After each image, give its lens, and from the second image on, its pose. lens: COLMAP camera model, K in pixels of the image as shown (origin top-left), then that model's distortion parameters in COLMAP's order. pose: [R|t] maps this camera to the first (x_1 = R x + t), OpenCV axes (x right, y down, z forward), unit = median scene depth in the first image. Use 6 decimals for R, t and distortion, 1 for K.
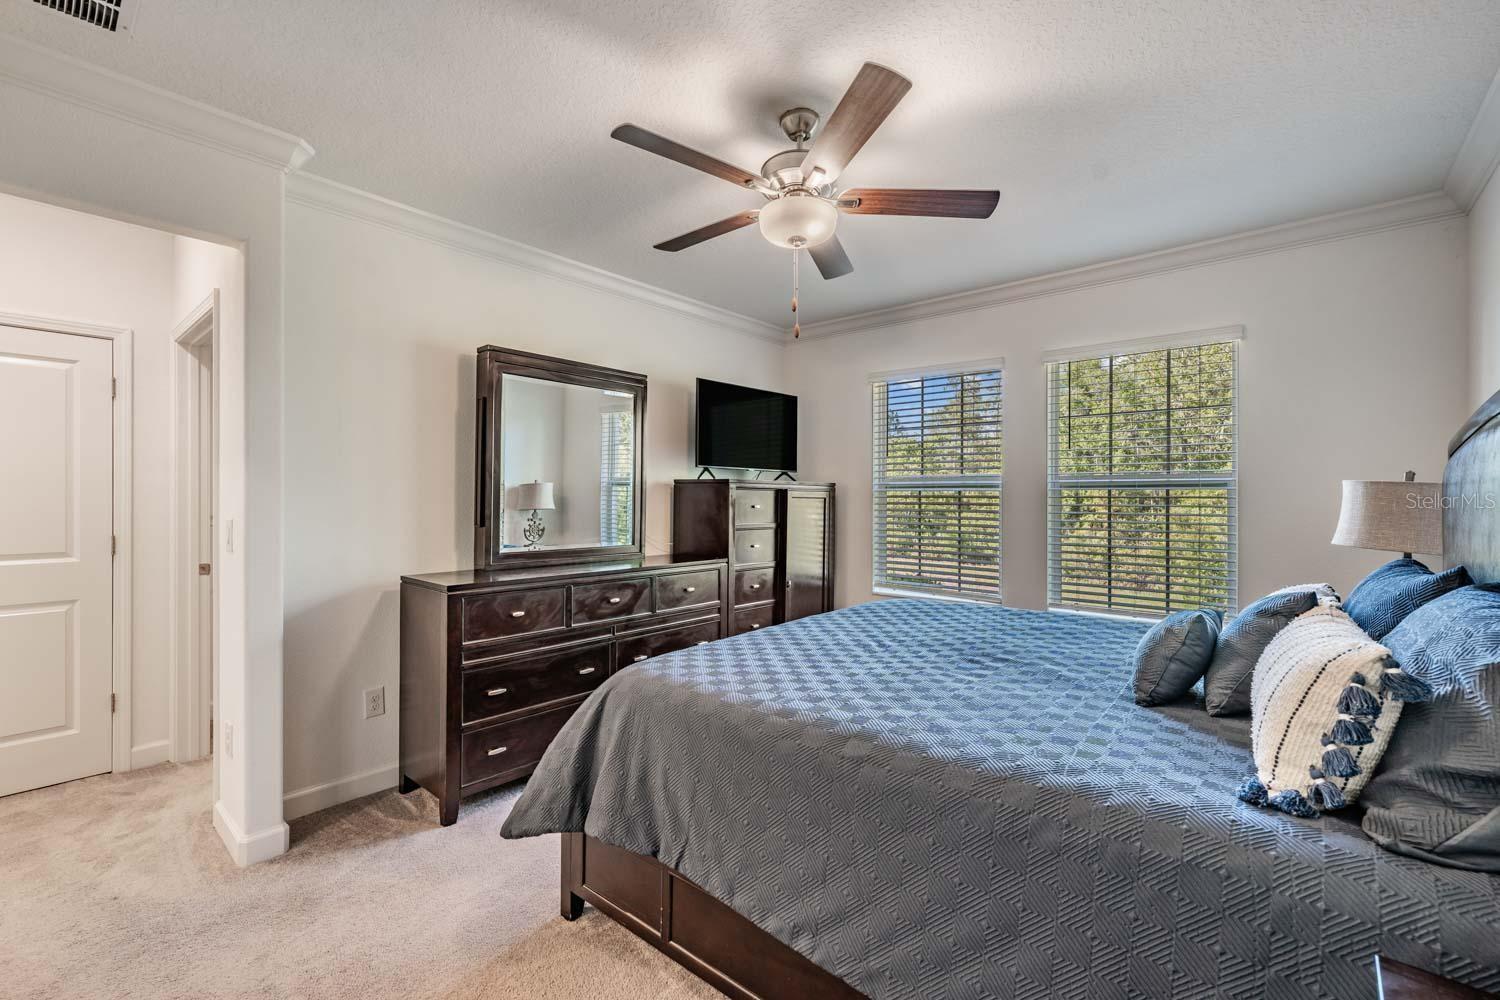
lens RADIAL K [[646.4, 0, 743.5], [0, 646.4, 499.1], [0, 0, 1]] dist [-0.000447, -0.000098]
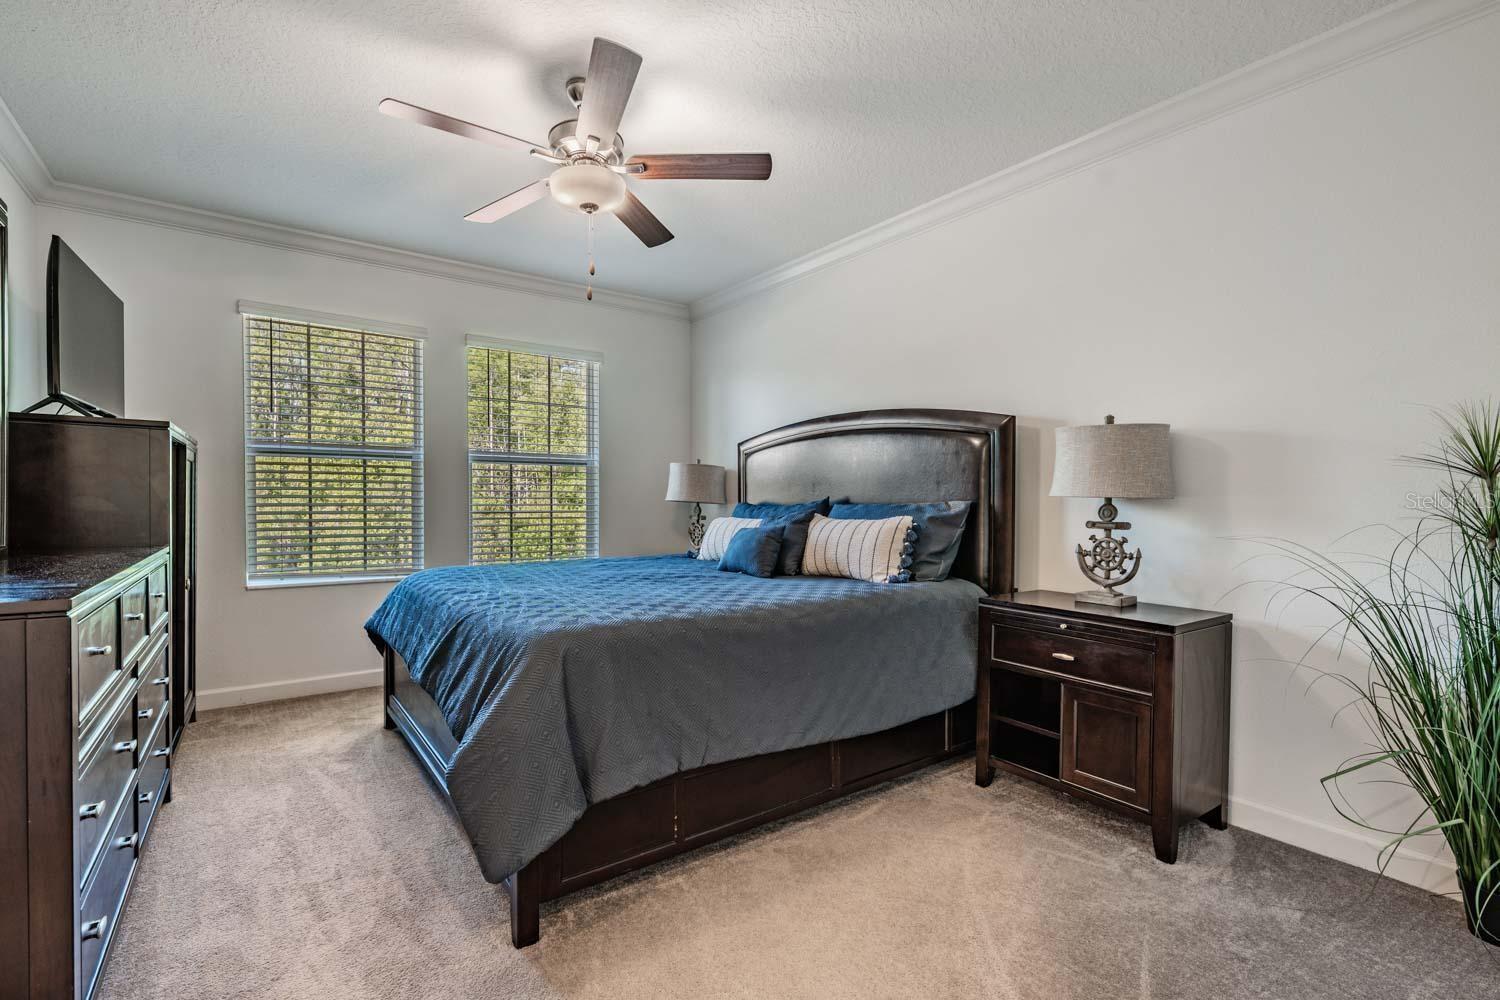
lens RADIAL K [[676.4, 0, 745.4], [0, 676.4, 494.6], [0, 0, 1]] dist [-0.000618, -0.000191]
pose [[0.209405, -0.005659, 0.977813, -0.740101], [-0.000329, 0.999983, 0.005858, 0.047696], [-0.977829, -0.001548, 0.209400, 0.415436]]
